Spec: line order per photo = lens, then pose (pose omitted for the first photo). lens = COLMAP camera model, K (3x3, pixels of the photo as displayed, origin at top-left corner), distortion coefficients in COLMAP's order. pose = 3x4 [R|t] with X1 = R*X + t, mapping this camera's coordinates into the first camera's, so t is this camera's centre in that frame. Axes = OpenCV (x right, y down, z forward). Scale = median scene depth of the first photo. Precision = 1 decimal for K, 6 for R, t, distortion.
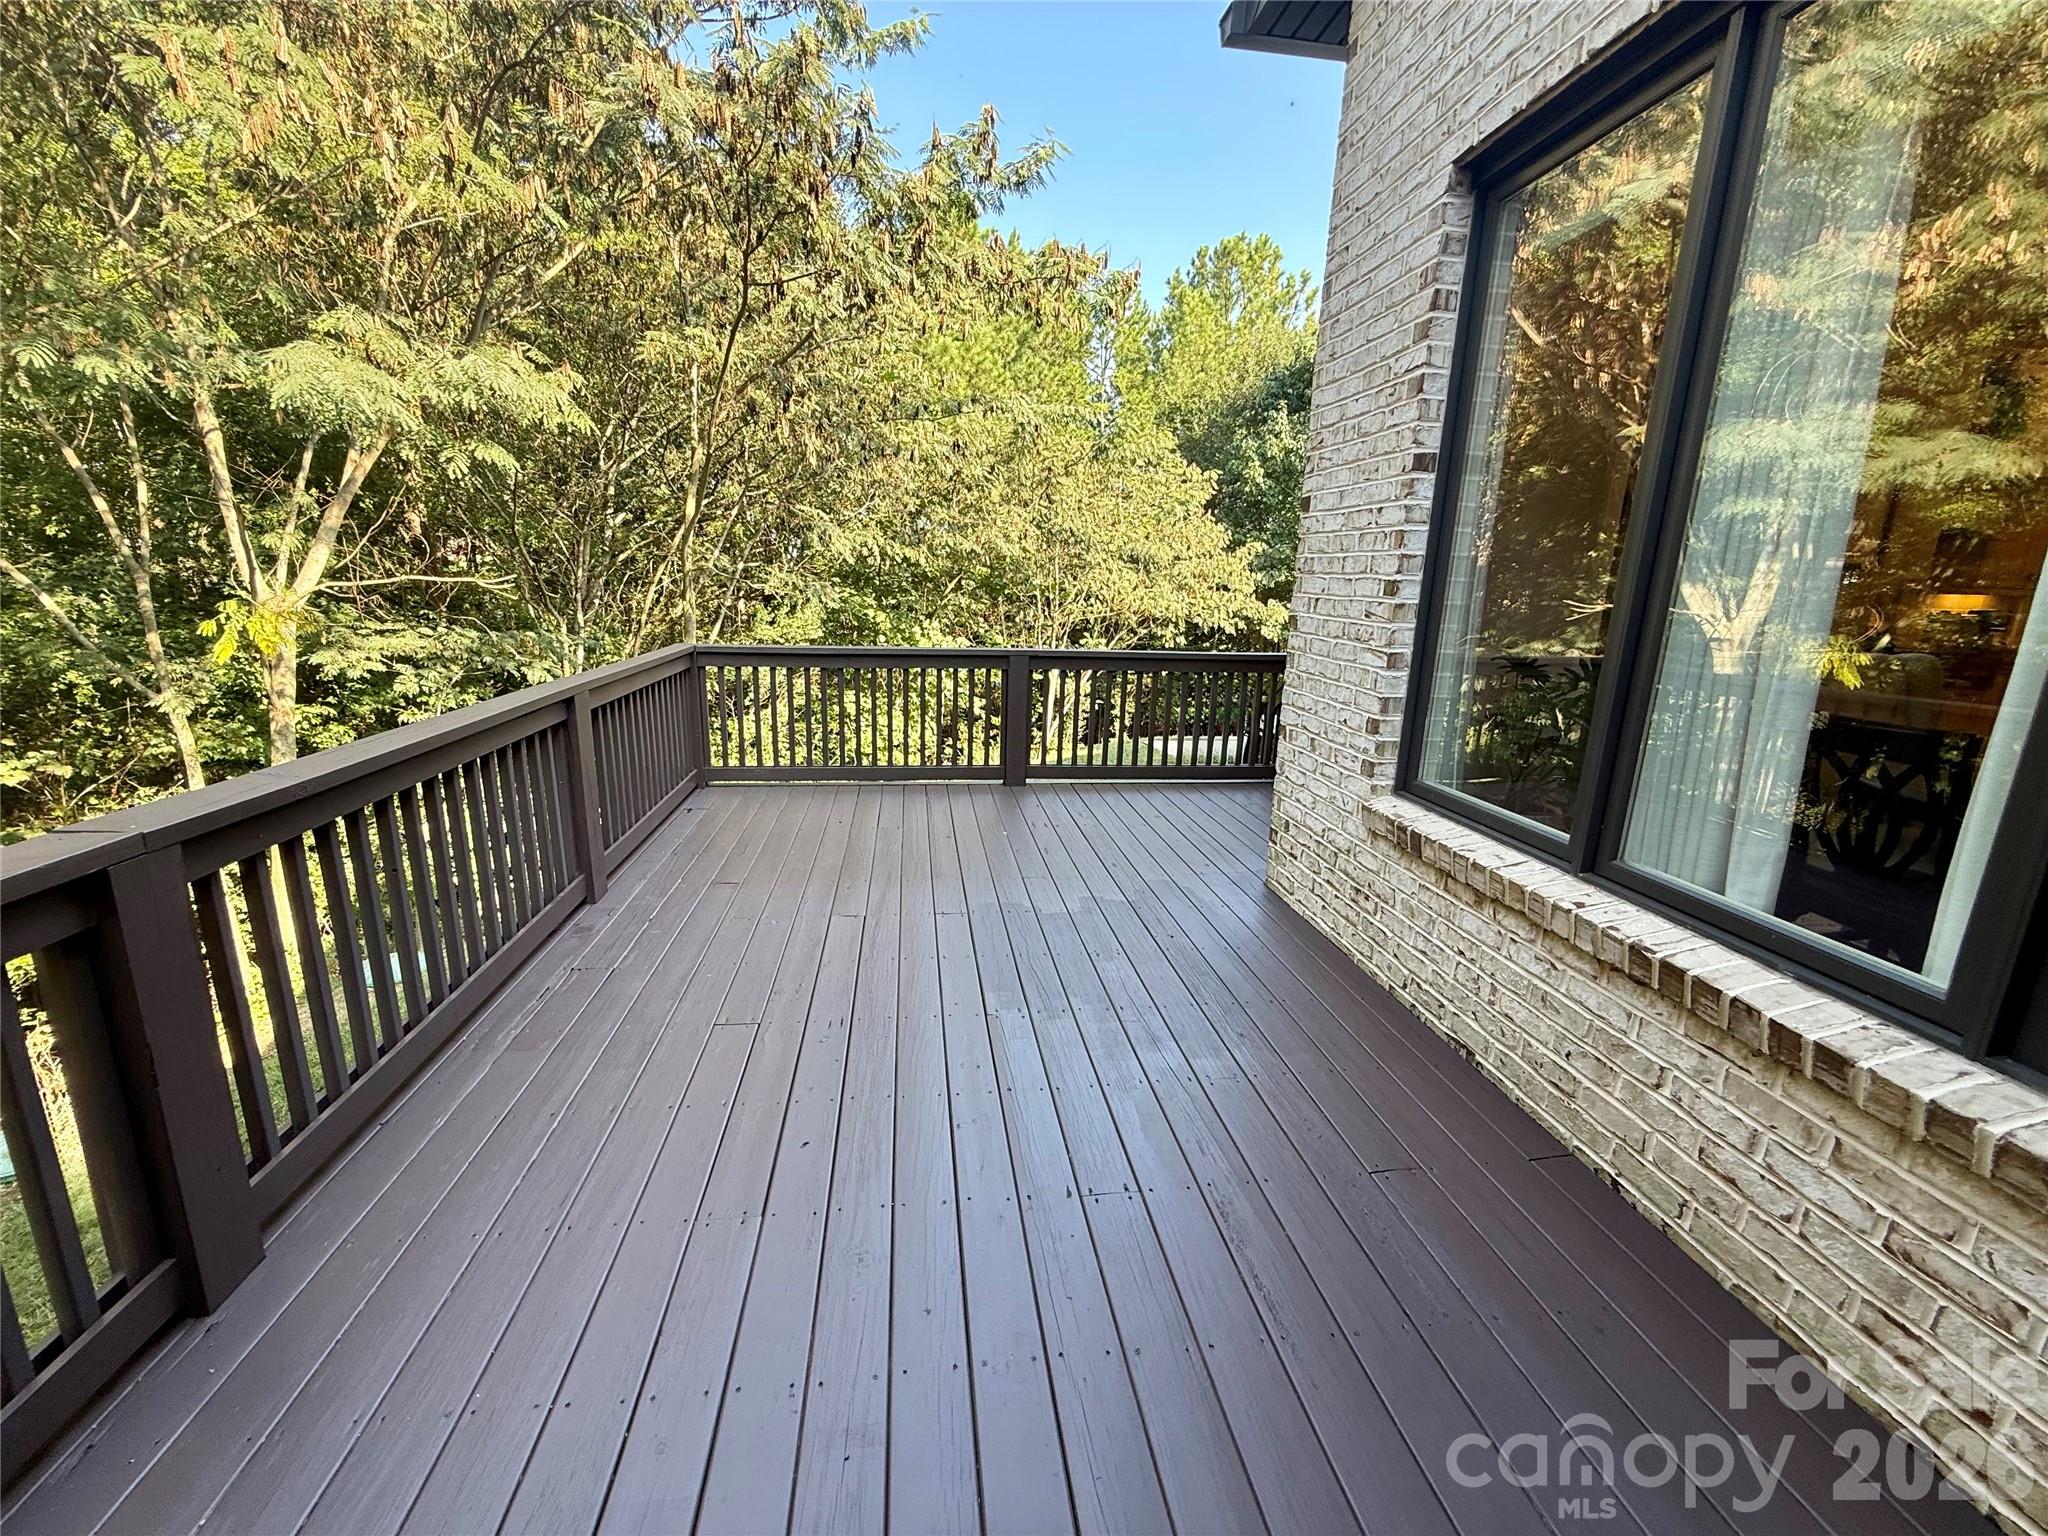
lens RADIAL K [[811.6, 0, 1016.1], [0, 811.6, 770.3], [0, 0, 1]] dist [-0.001382, 0.000100]
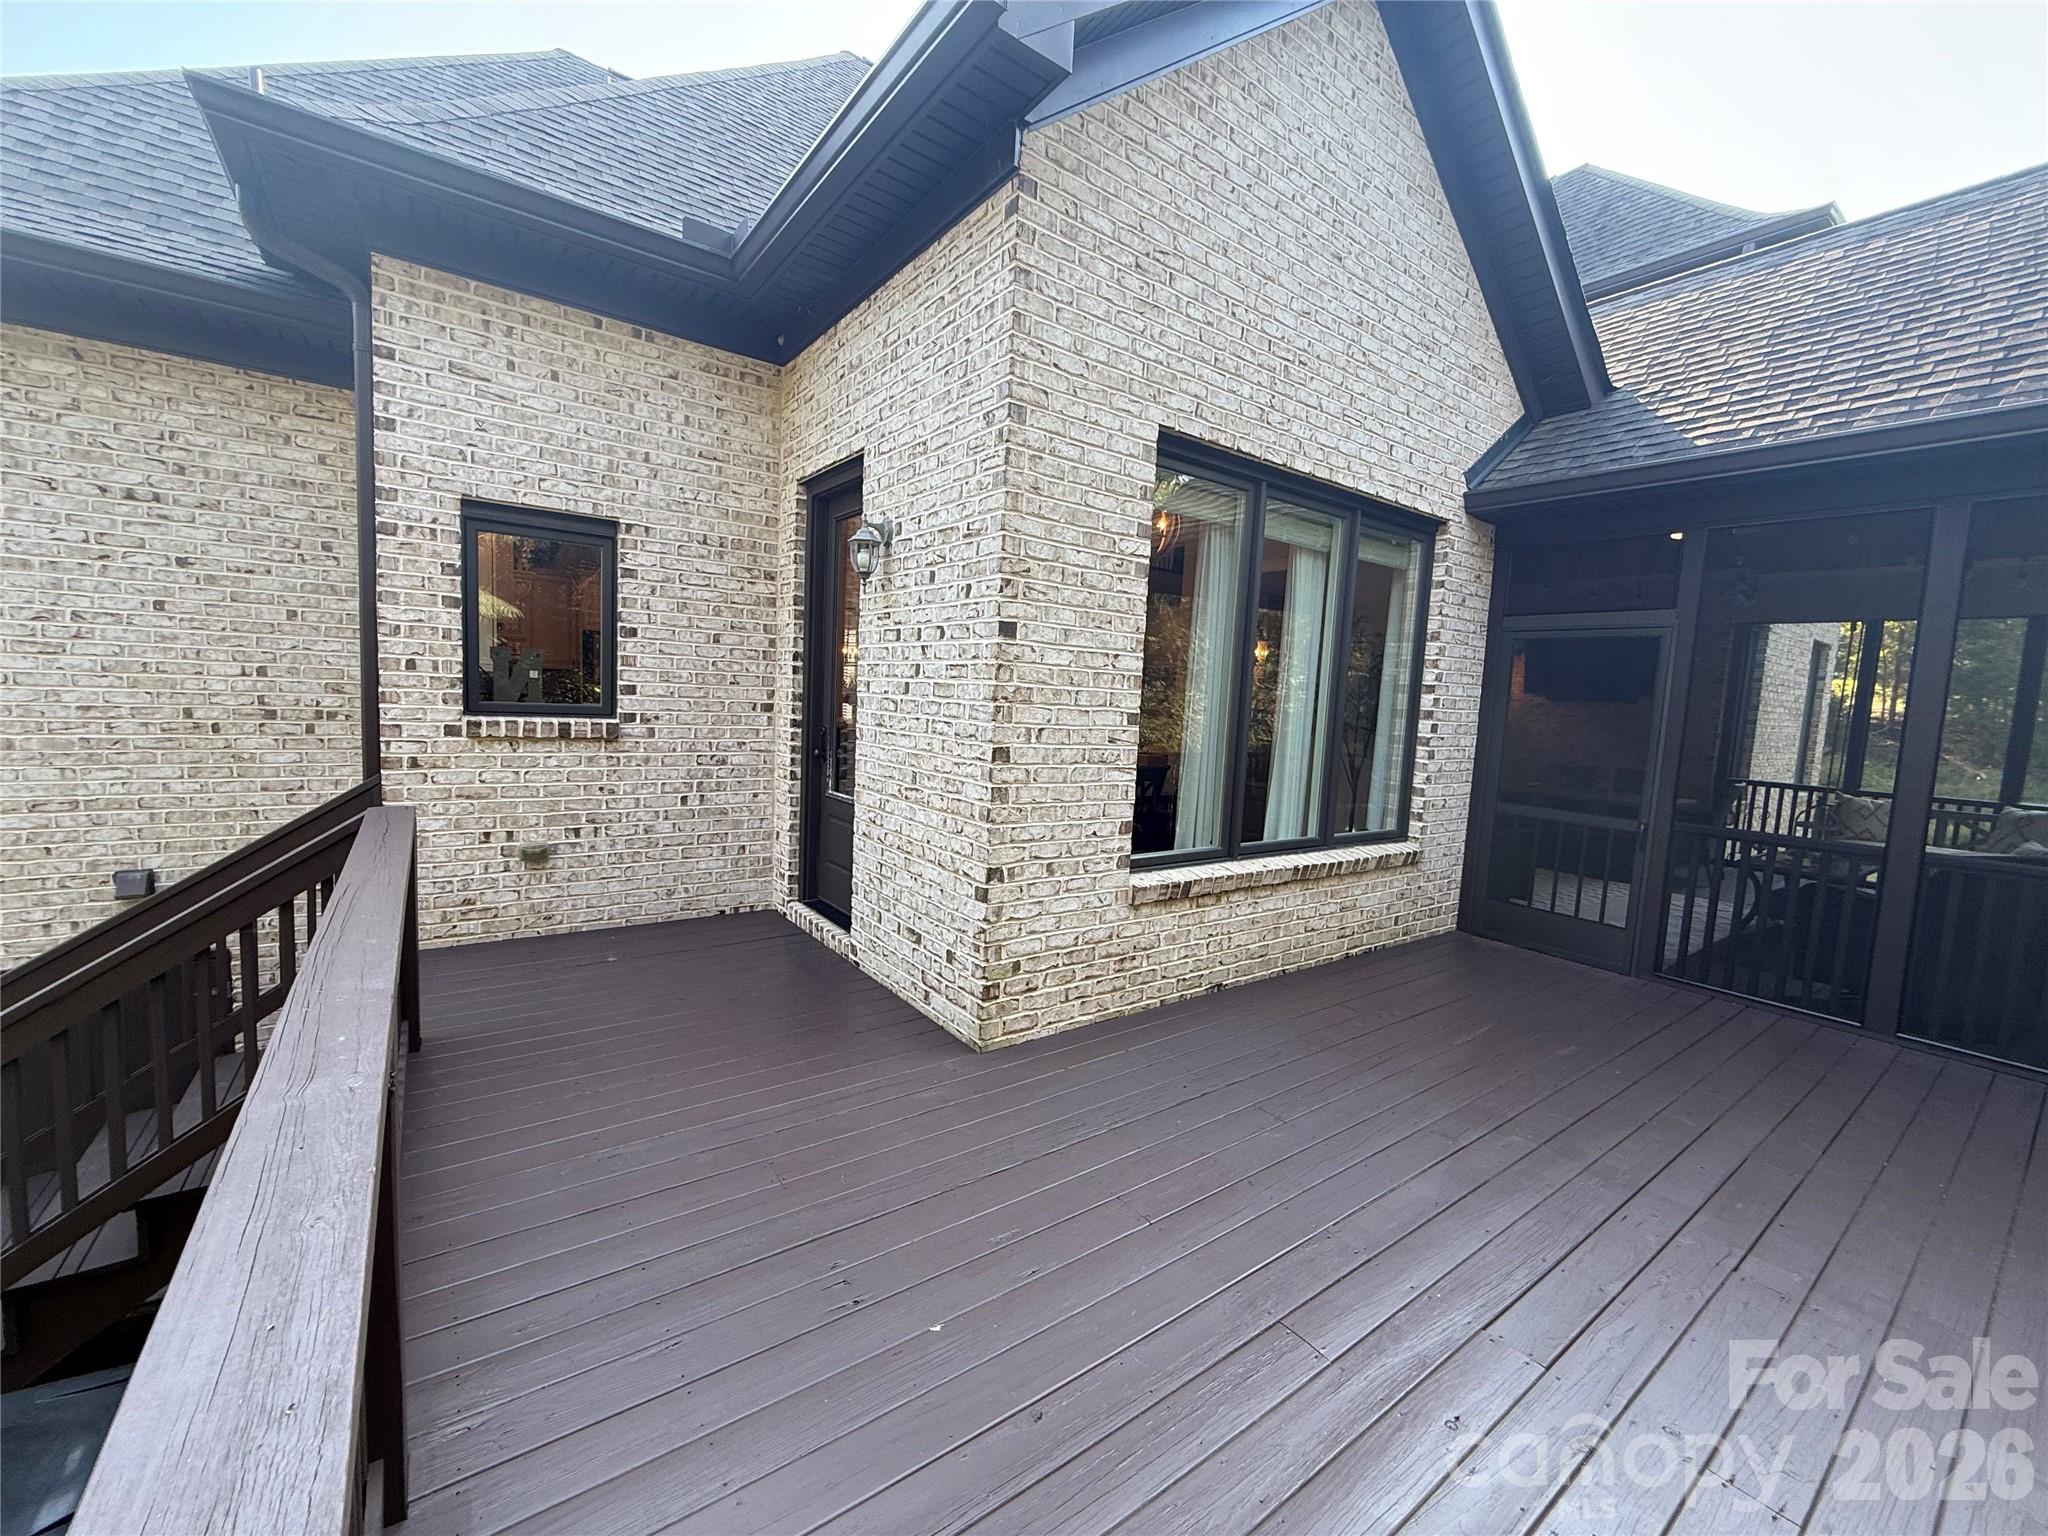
lens RADIAL K [[811.6, 0, 1016.1], [0, 811.6, 770.3], [0, 0, 1]] dist [-0.001382, 0.000100]
pose [[-0.476315, -0.130255, 0.869573, -0.566750], [0.144277, 0.963984, 0.223426, -0.454195], [-0.867357, 0.231880, -0.440368, 1.724066]]
